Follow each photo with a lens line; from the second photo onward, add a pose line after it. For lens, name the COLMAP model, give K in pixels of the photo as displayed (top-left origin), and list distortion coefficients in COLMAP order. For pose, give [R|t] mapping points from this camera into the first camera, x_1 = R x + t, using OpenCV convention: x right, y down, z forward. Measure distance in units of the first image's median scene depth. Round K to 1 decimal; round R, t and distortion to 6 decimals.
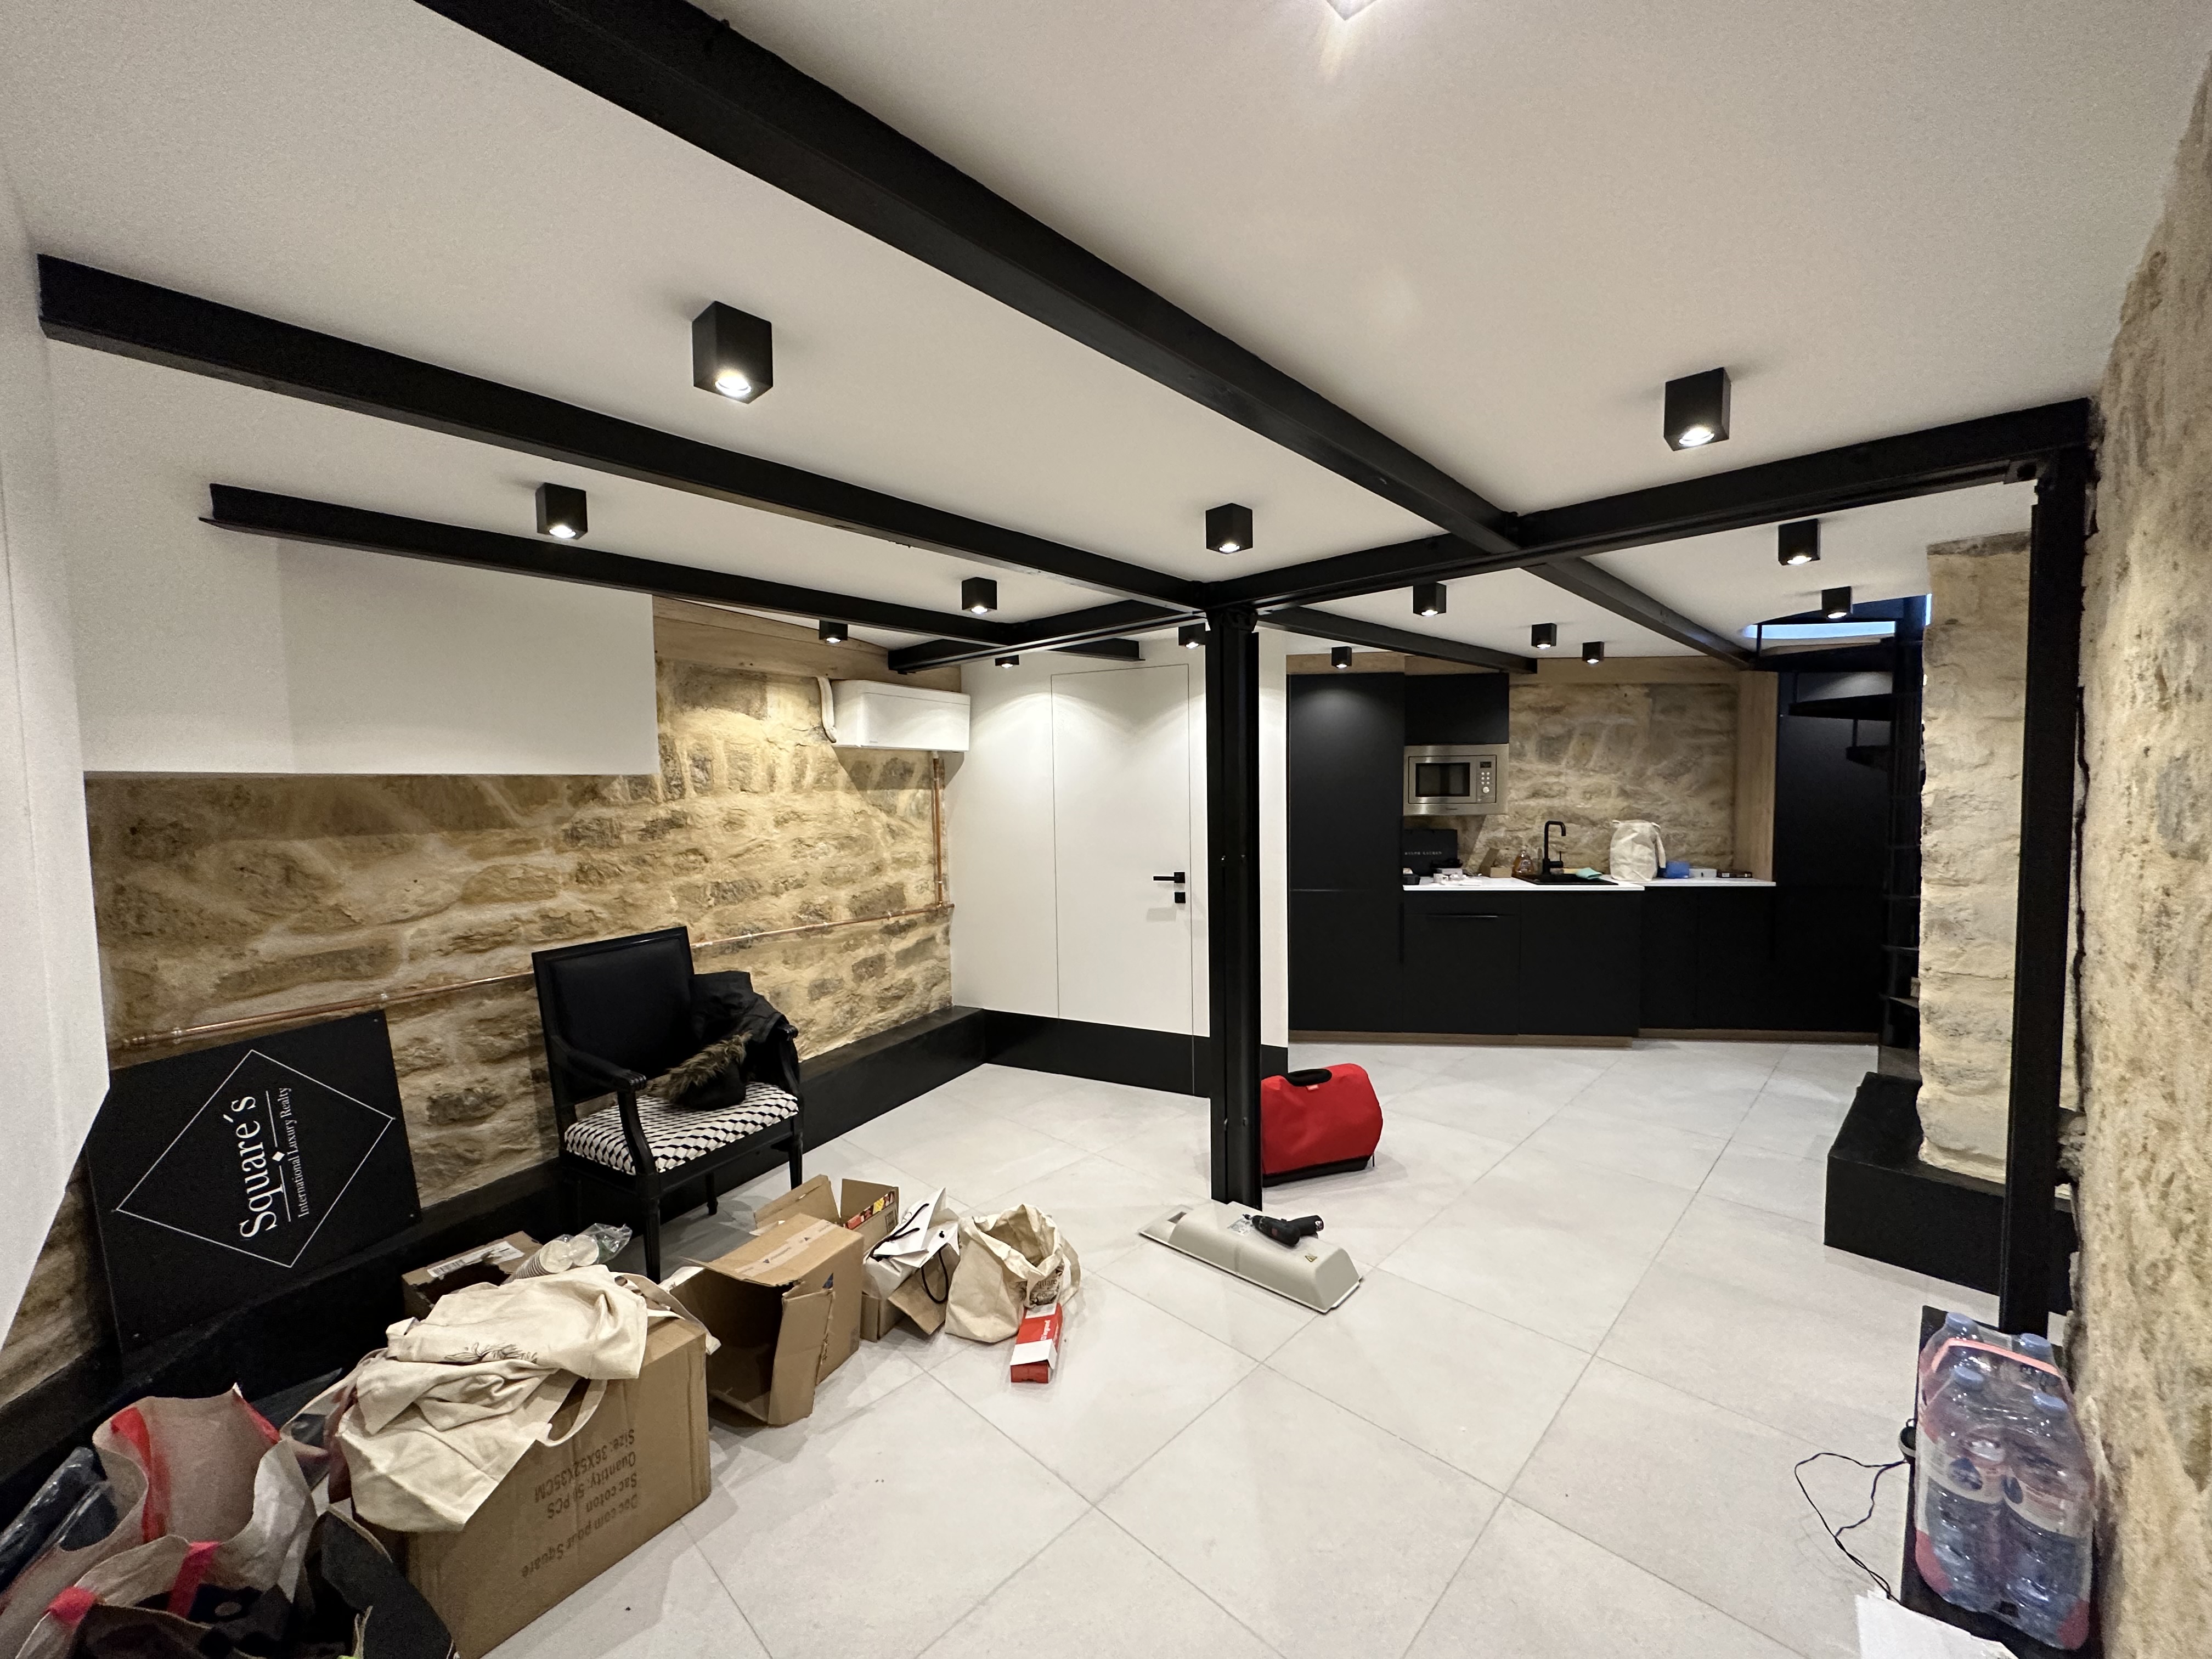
lens RADIAL K [[882.3, 0, 1106.6], [0, 882.3, 820.8], [0, 0, 1]] dist [0.000318, -0.000644]
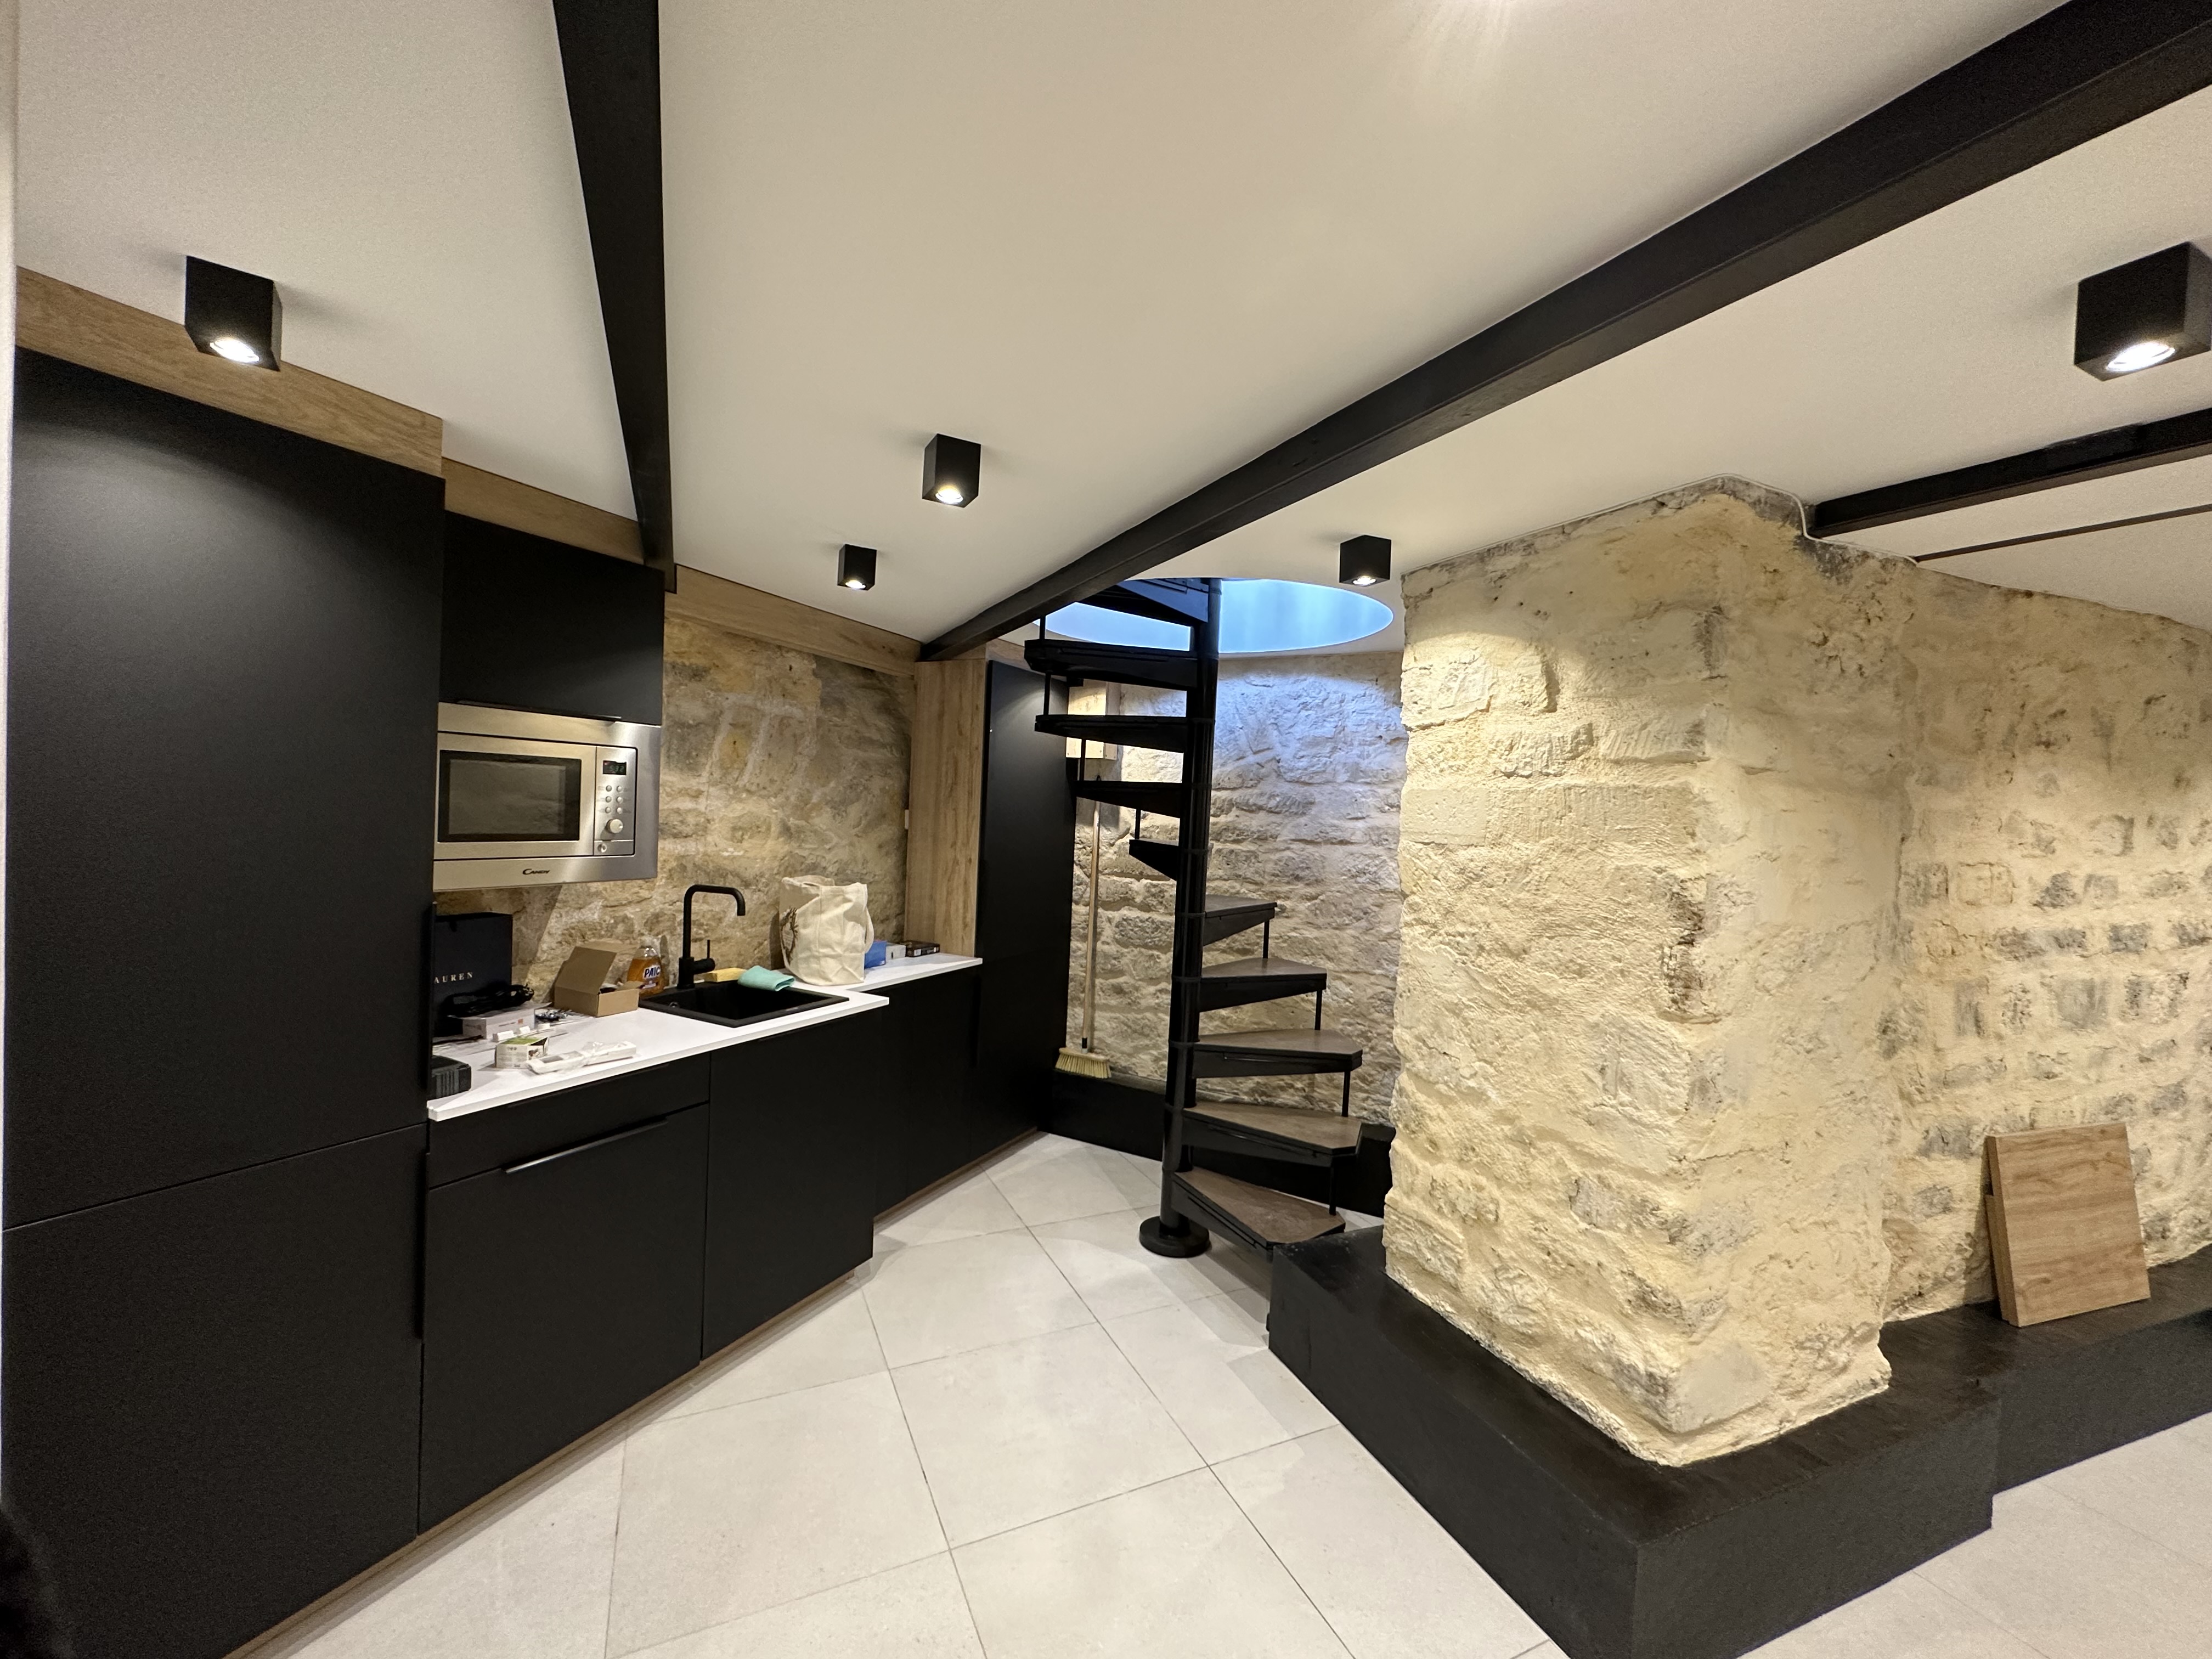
lens RADIAL K [[882.3, 0, 1093.4], [0, 882.3, 837.1], [0, 0, 1]] dist [0.000318, -0.000644]
pose [[0.358627, -0.002769, 0.933477, 0.144300], [-0.004360, 0.999980, 0.004641, -0.044012], [-0.933471, -0.005734, 0.358607, 0.840967]]
